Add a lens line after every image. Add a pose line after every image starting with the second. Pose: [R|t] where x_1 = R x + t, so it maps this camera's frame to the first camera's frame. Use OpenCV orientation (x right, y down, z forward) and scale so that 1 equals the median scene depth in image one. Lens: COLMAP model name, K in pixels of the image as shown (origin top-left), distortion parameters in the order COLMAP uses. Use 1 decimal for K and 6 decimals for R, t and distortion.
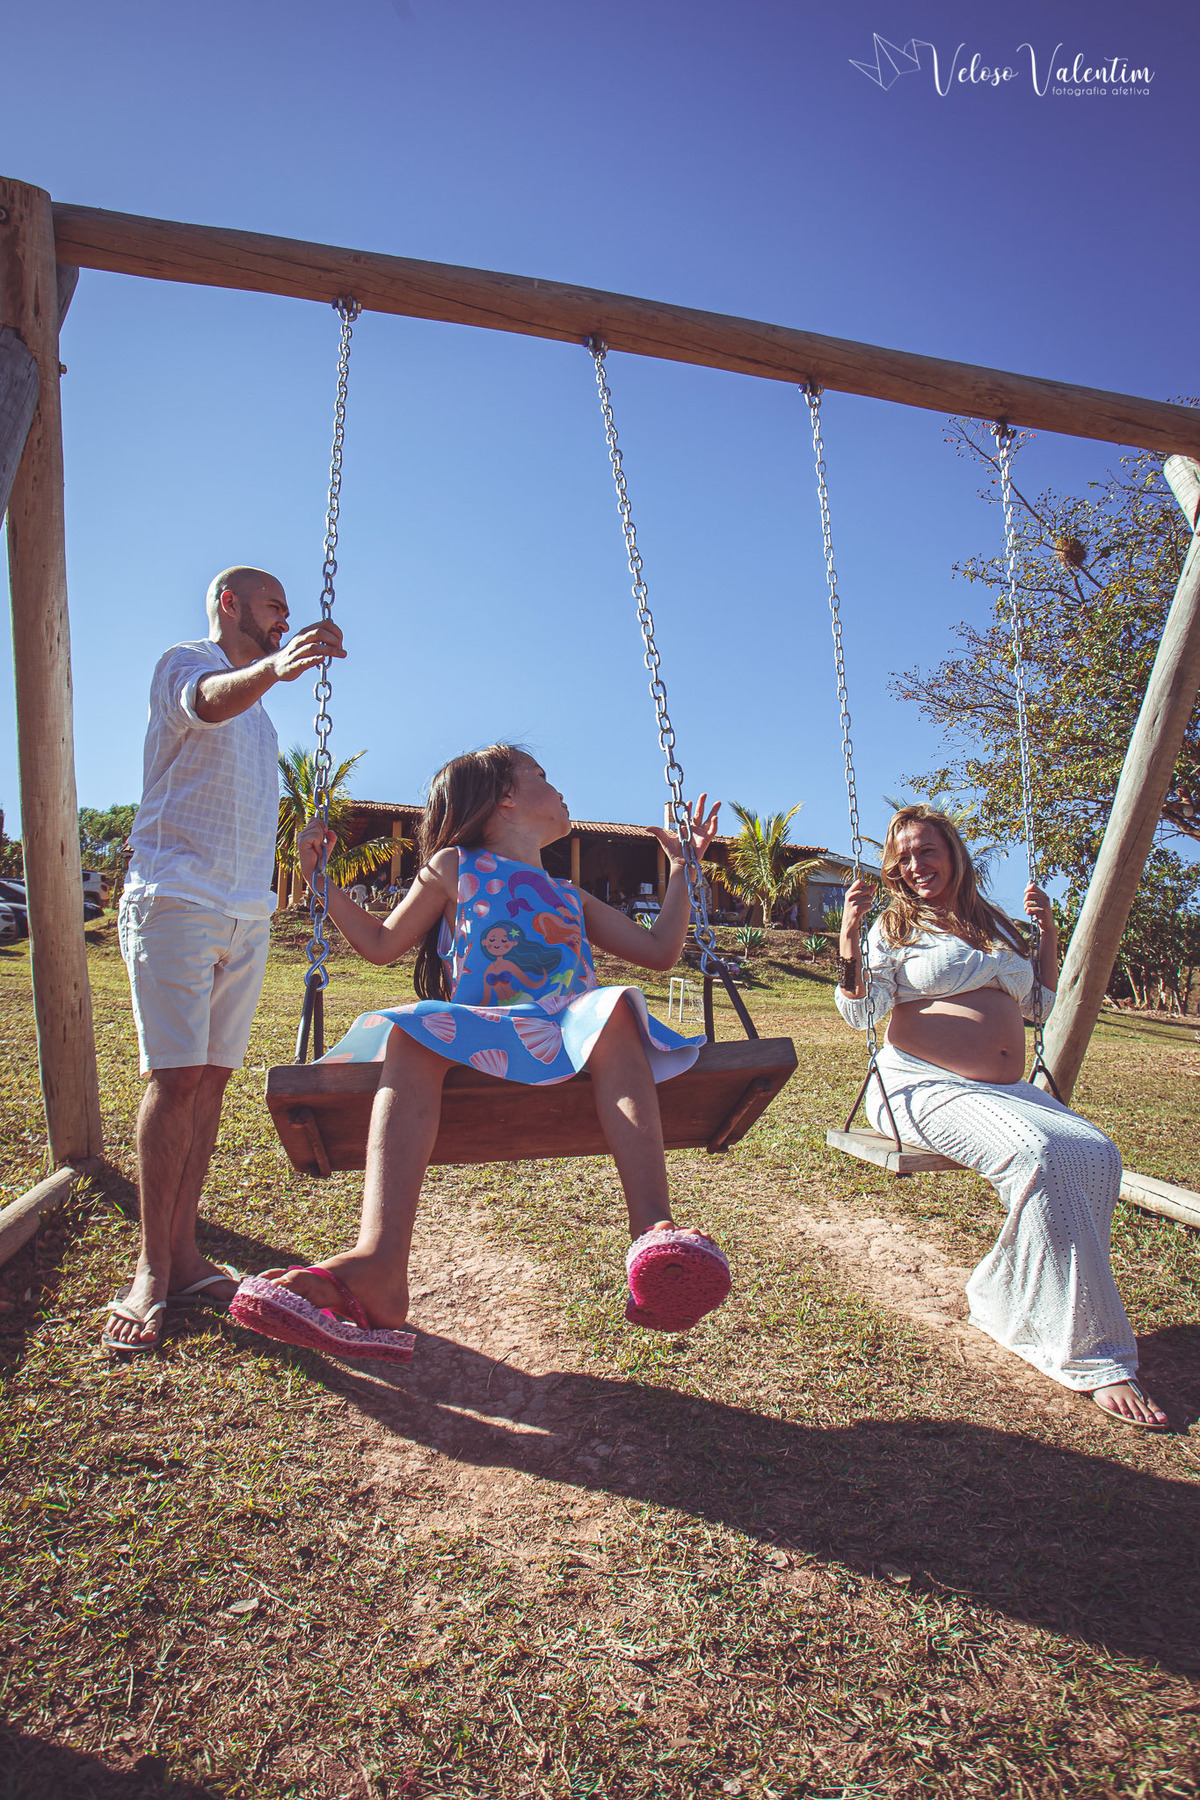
lens RADIAL K [[1209.4, 0, 600.0], [0, 1209.4, 847.6], [0, 0, 1]] dist [-0.065749, 0.005960]
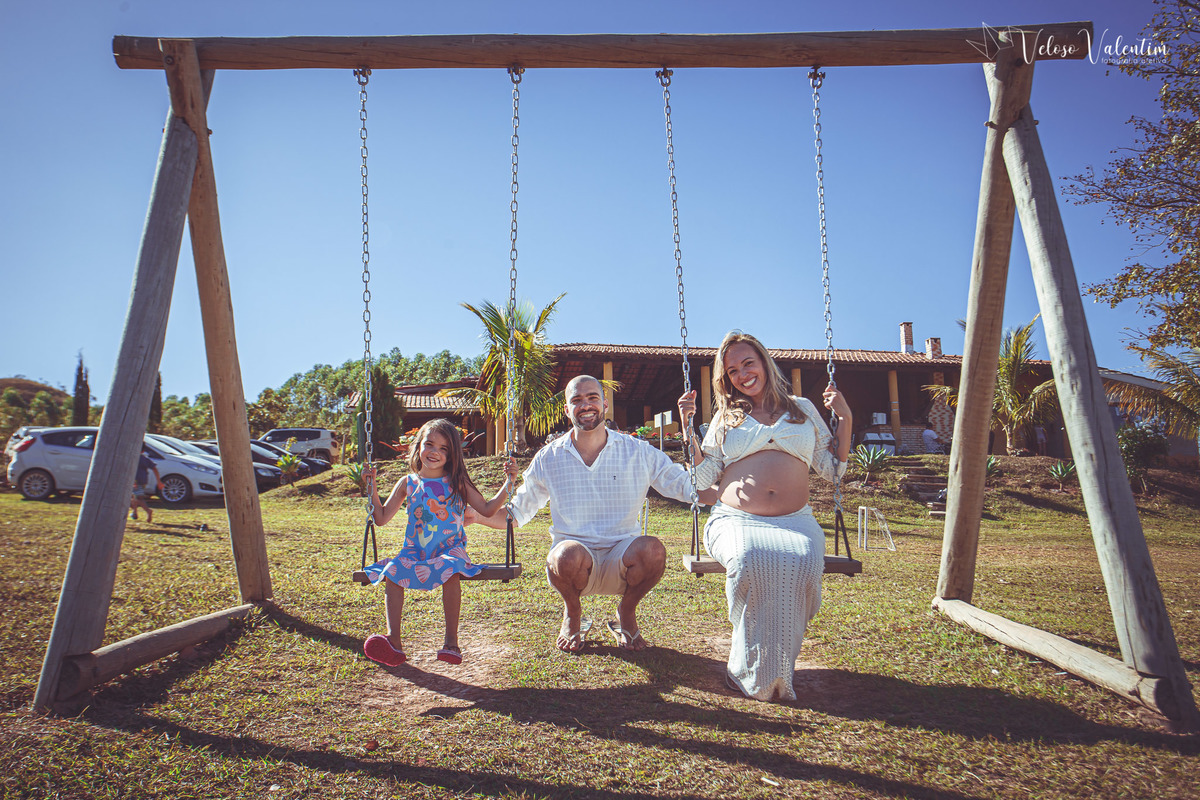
lens RADIAL K [[2441.9, 0, 600.0], [0, 2441.9, 400.0], [0, 0, 1]] dist [0.101228, -0.248908]
pose [[0.936026, -0.052978, -0.347921, 1.172053], [0.056007, 0.998429, -0.001352, 0.025758], [0.347446, -0.018220, 0.937523, -1.951260]]
